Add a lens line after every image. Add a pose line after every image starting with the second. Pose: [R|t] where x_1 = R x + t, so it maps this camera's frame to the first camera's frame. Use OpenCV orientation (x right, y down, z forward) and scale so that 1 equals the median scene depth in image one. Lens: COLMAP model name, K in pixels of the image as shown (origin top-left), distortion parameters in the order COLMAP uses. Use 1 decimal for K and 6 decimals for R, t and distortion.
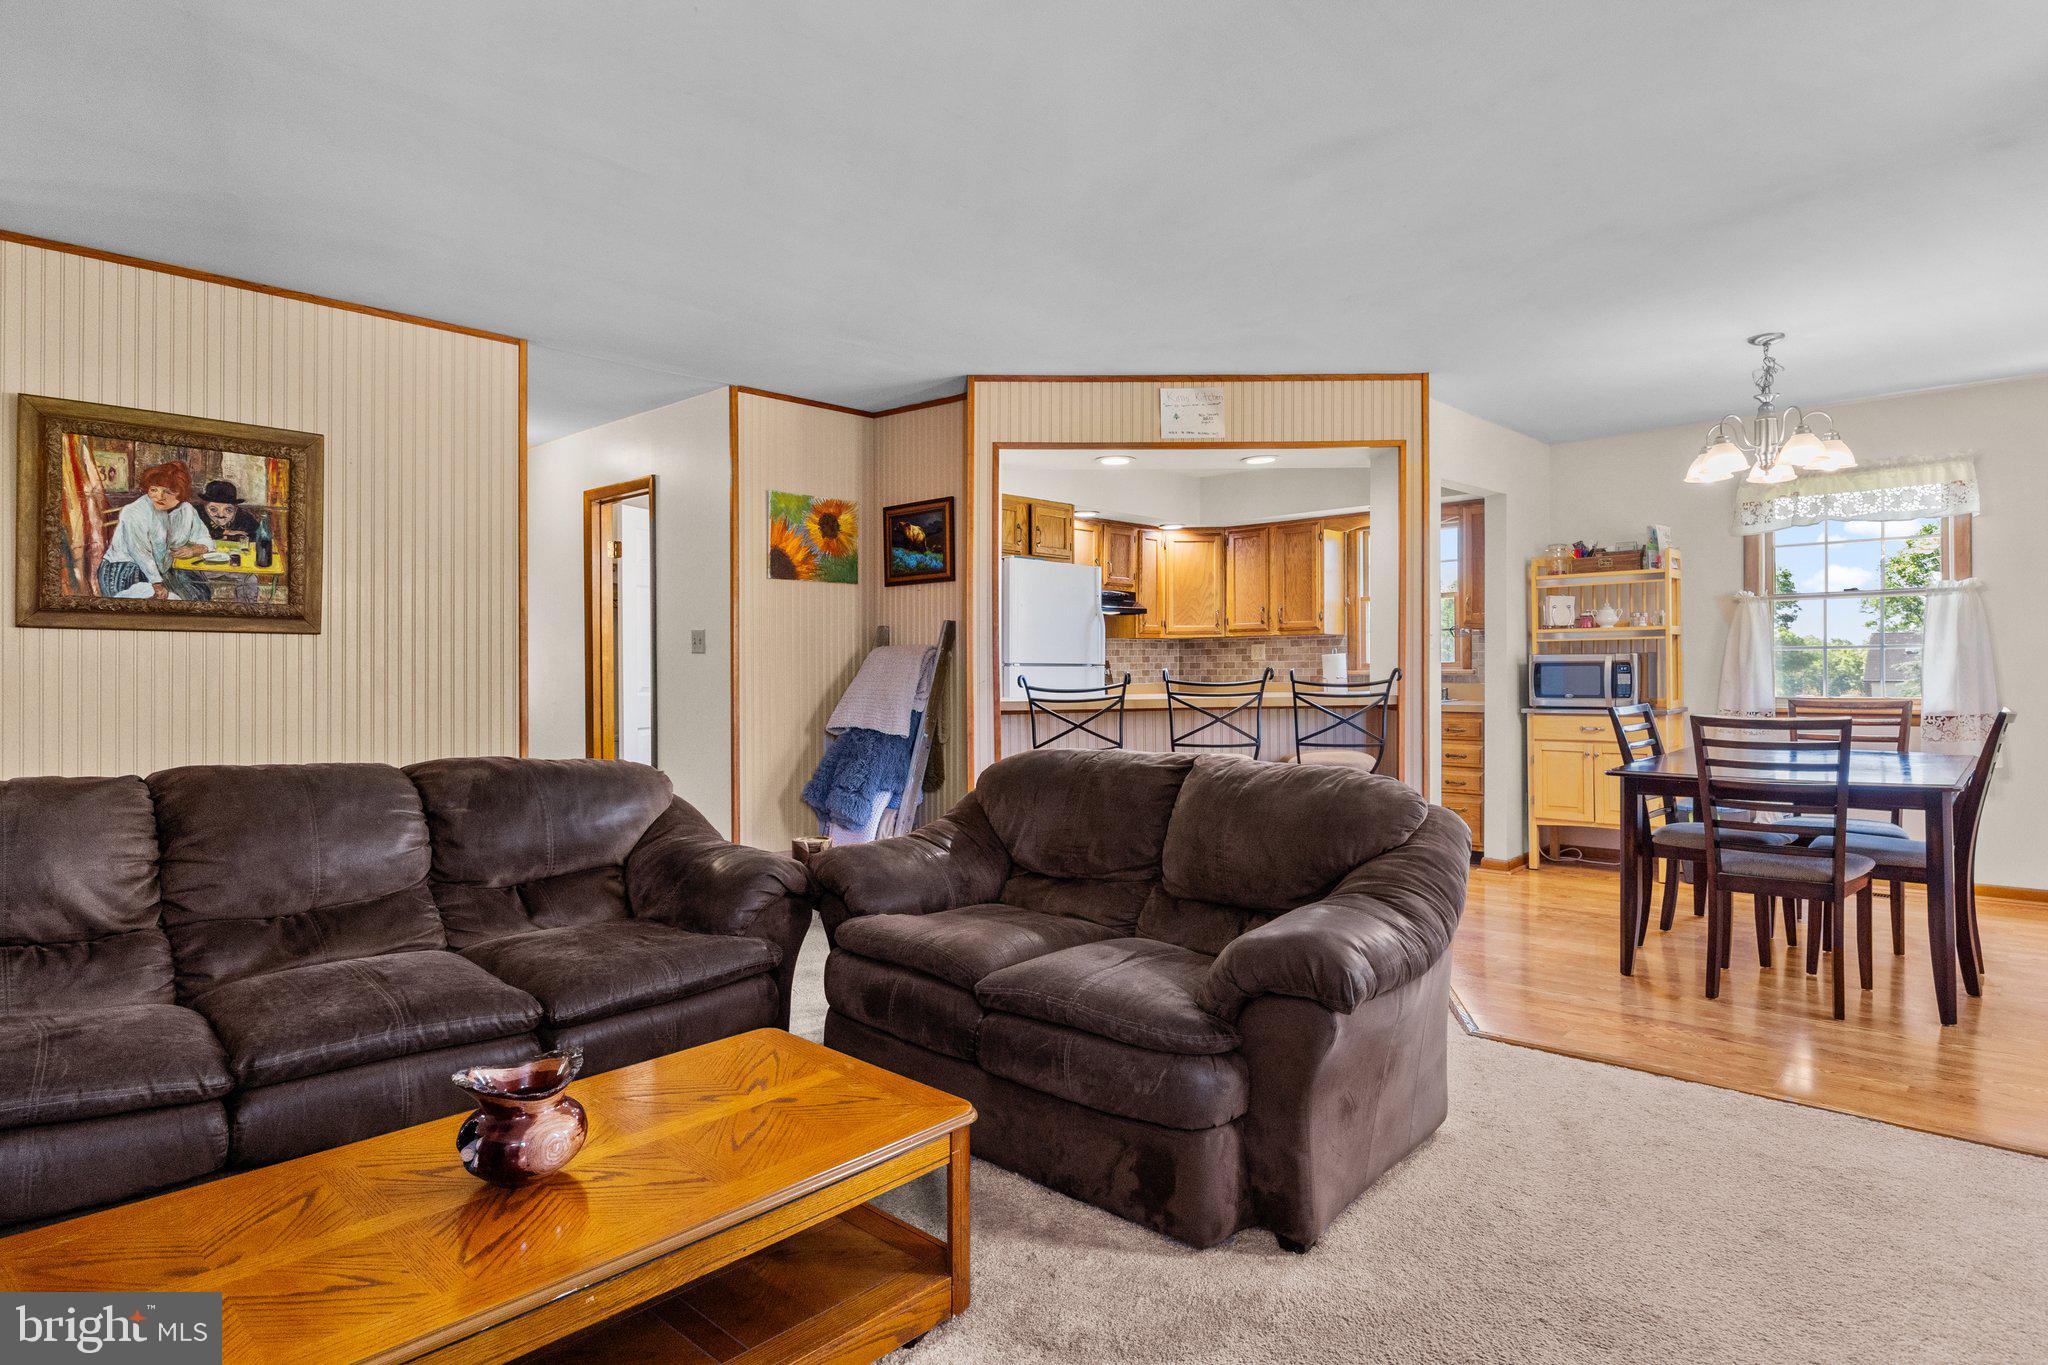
lens RADIAL K [[1127.5, 0, 1024.0], [0, 1127.5, 682.5], [0, 0, 1]] dist [0.000049, 0.000637]
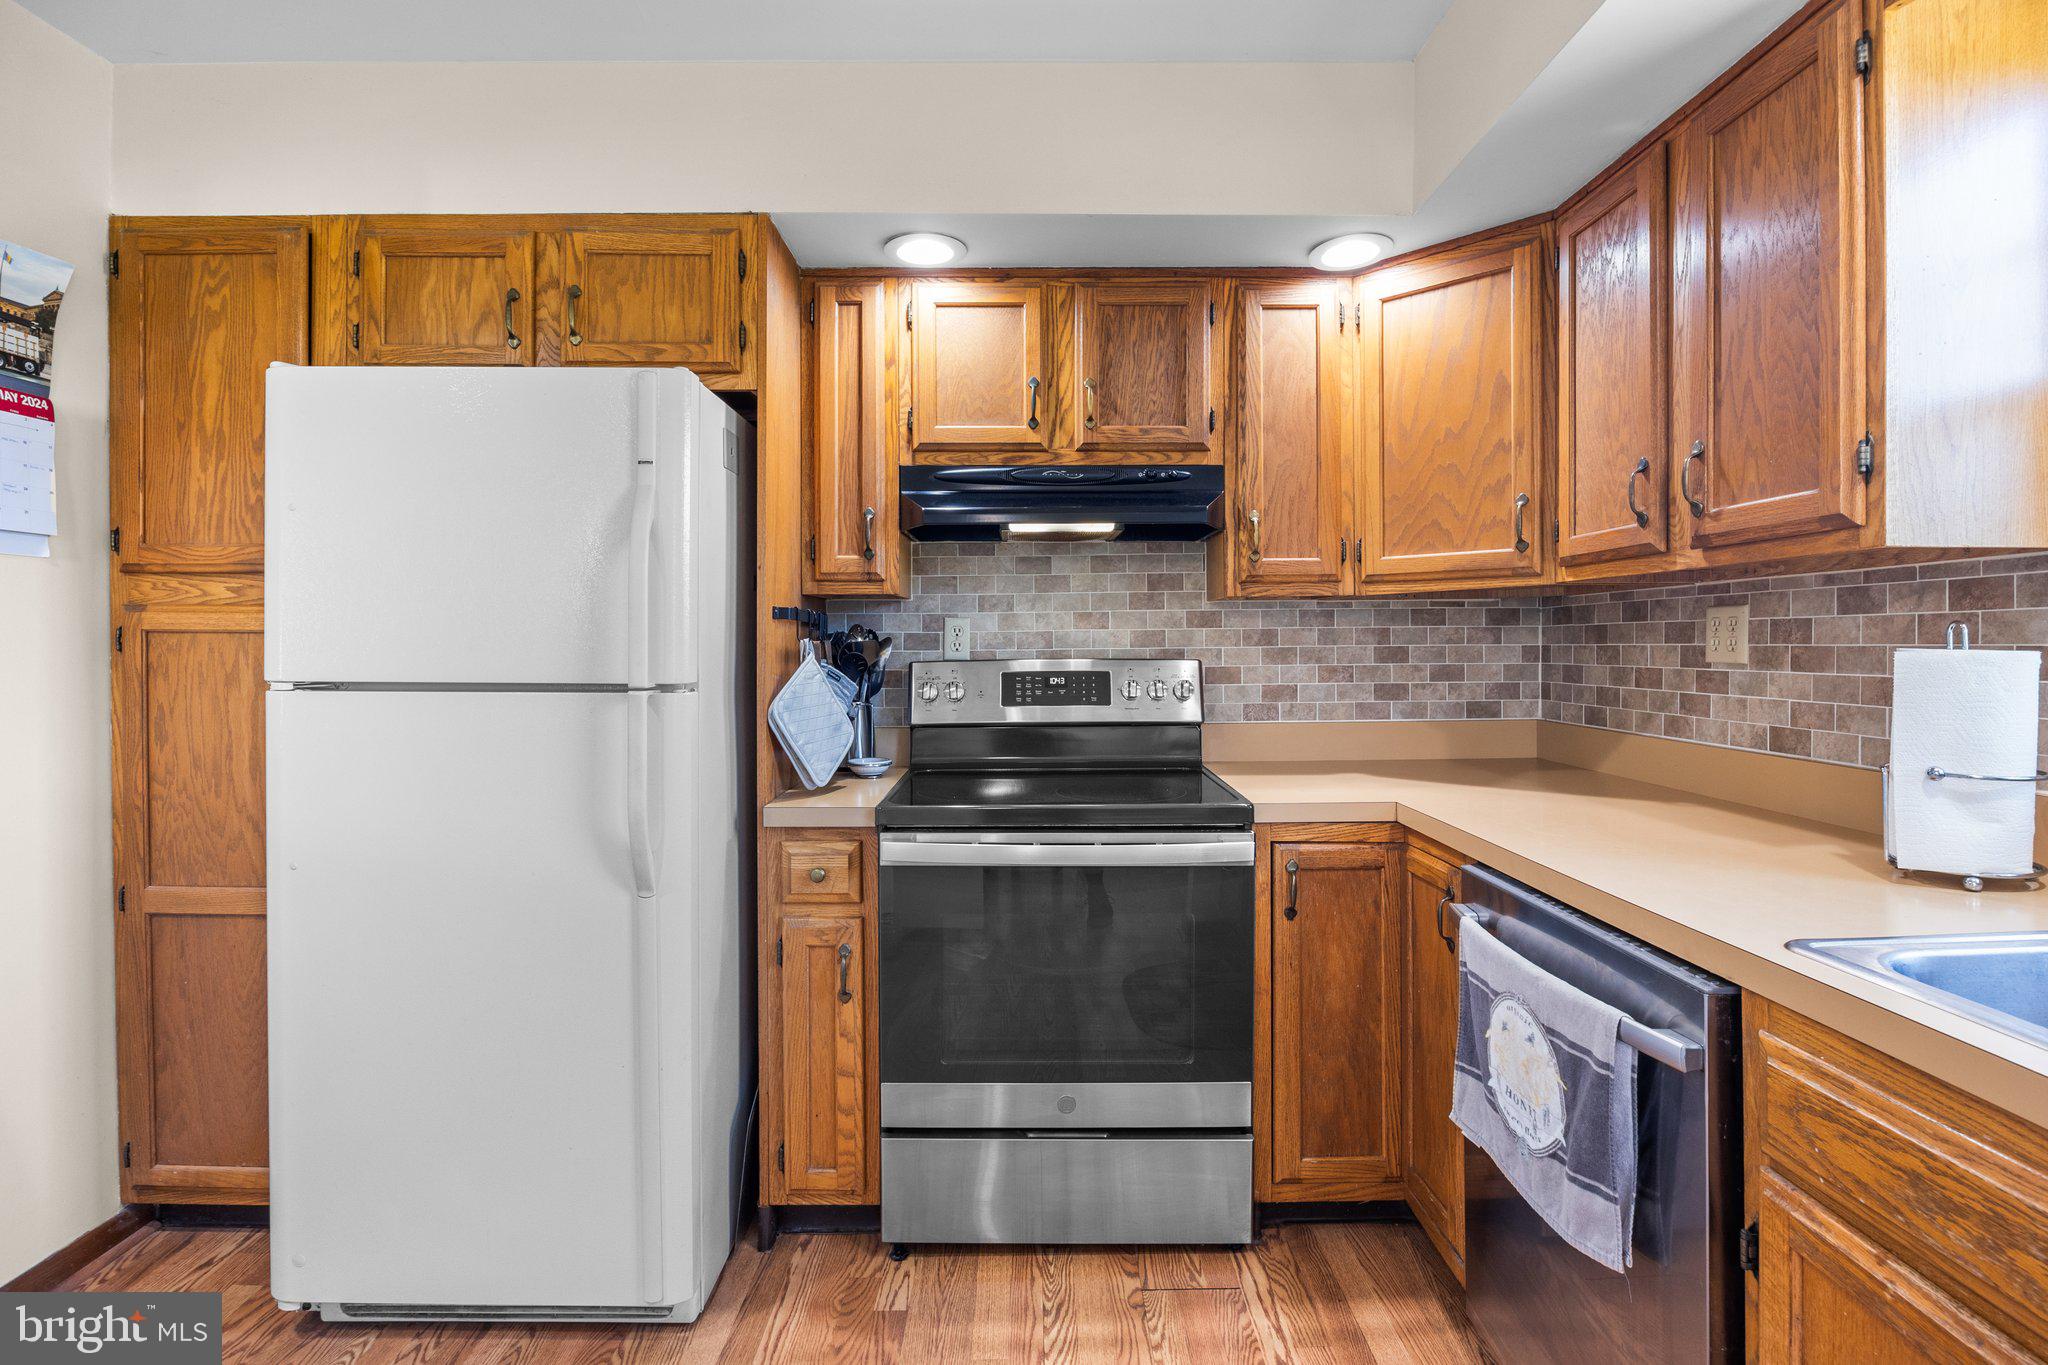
lens RADIAL K [[962.4, 0, 1030.2], [0, 962.4, 645.9], [0, 0, 1]] dist [-0.018111, 0.001741]
pose [[0.686899, 0.007982, -0.726709, 0.346637], [-0.012227, 0.999925, -0.000574, -0.029630], [0.726650, 0.009280, 0.686945, 0.953362]]
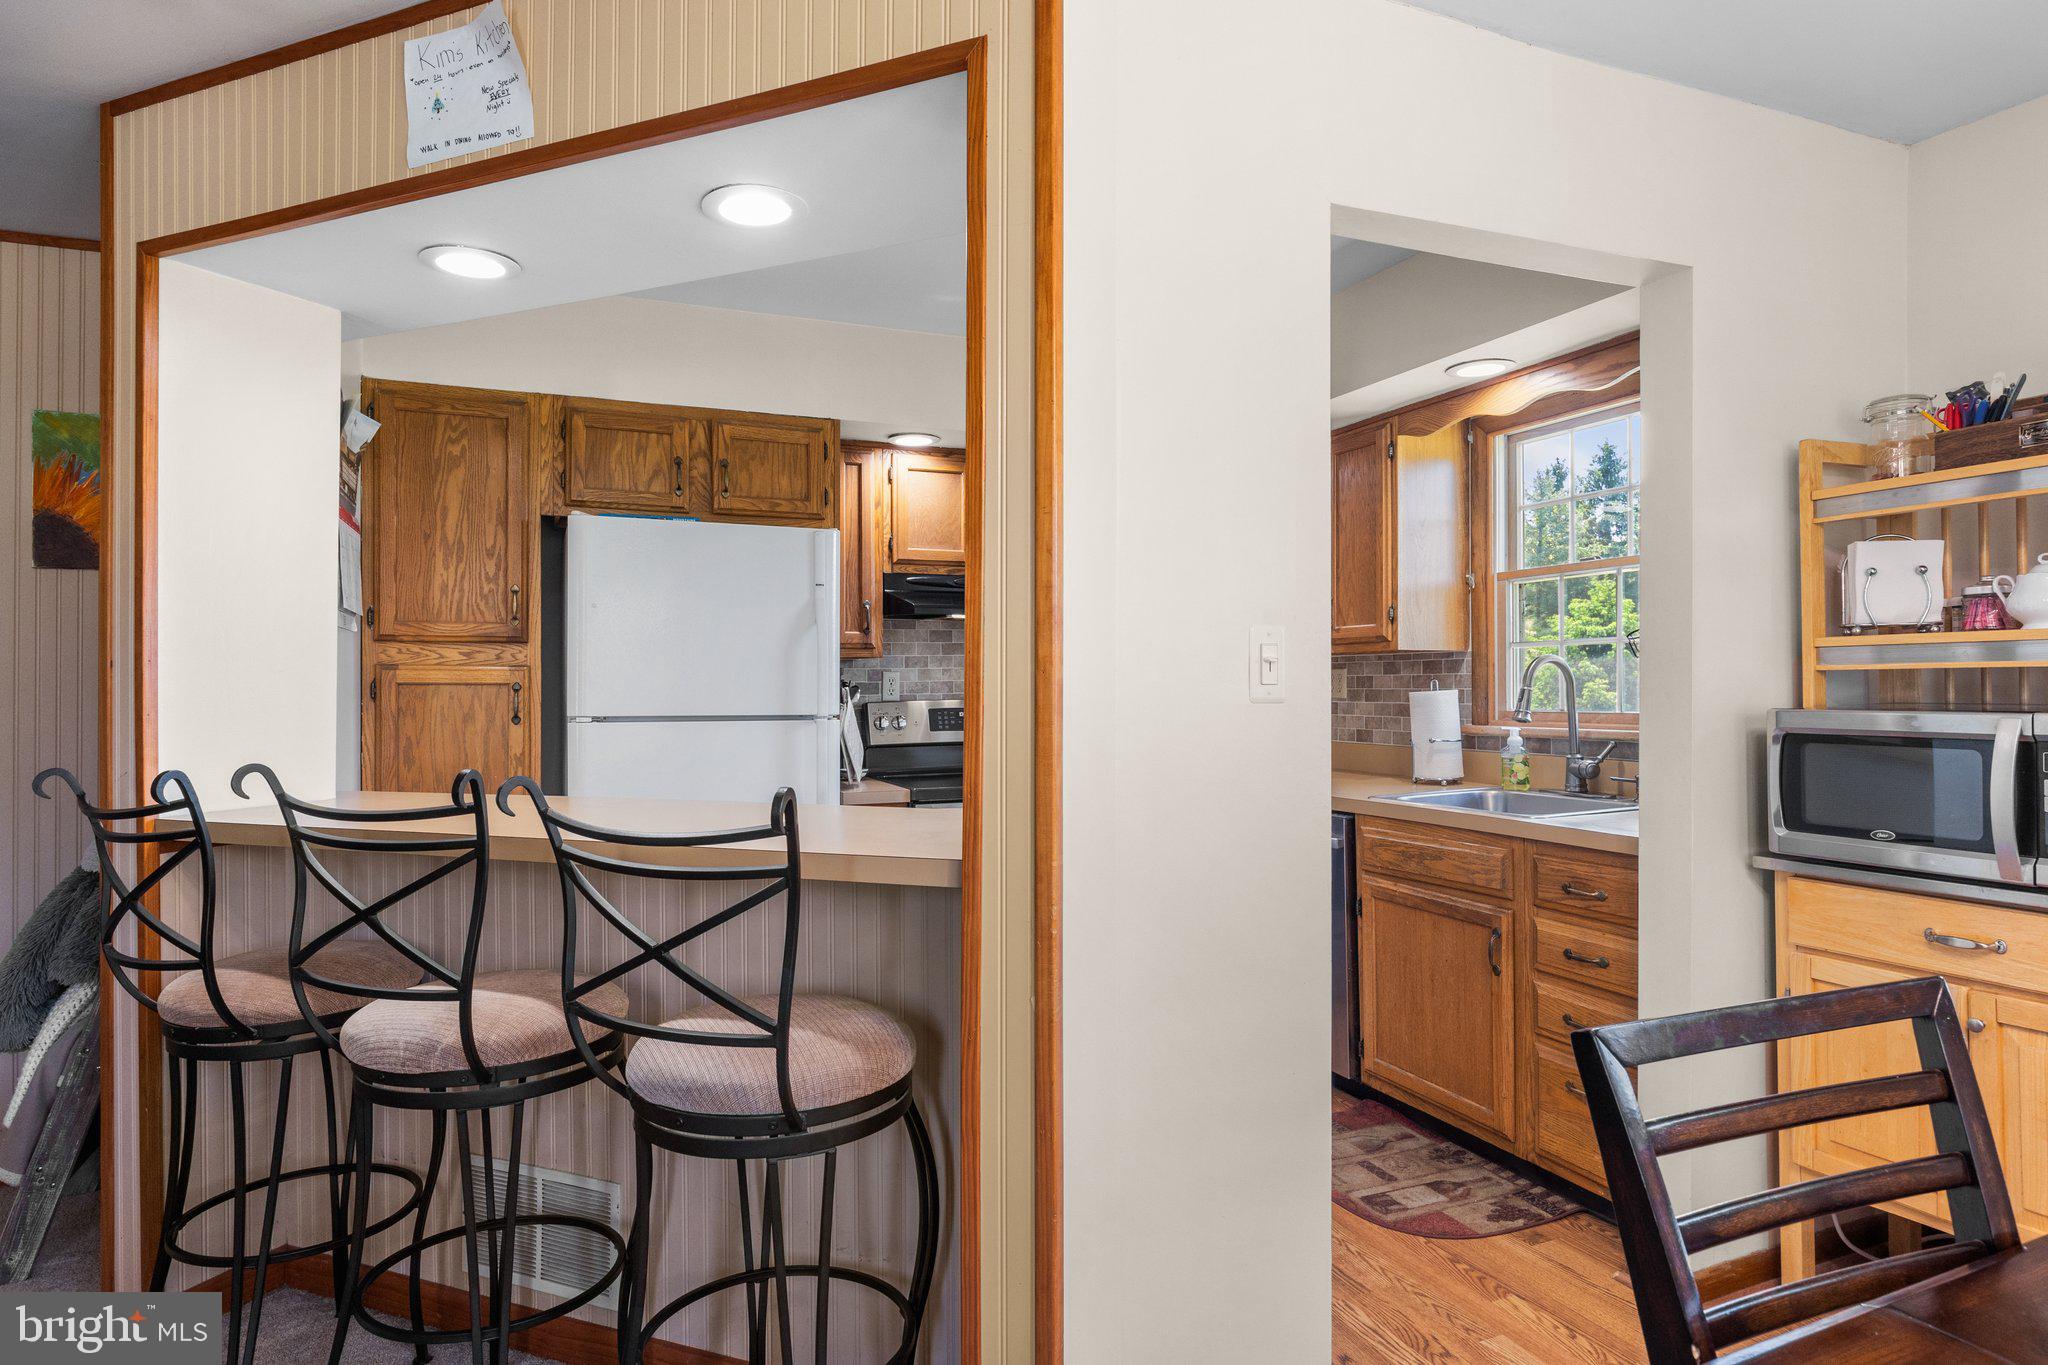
lens RADIAL K [[1146.5, 0, 1024.0], [0, 1146.5, 682.5], [0, 0, 1]] dist [-0.000381, -0.000410]
pose [[0.914152, 0.001940, -0.405368, 0.389774], [-0.006391, 0.999933, -0.009627, -0.028547], [0.405322, 0.011391, 0.914103, 0.588407]]
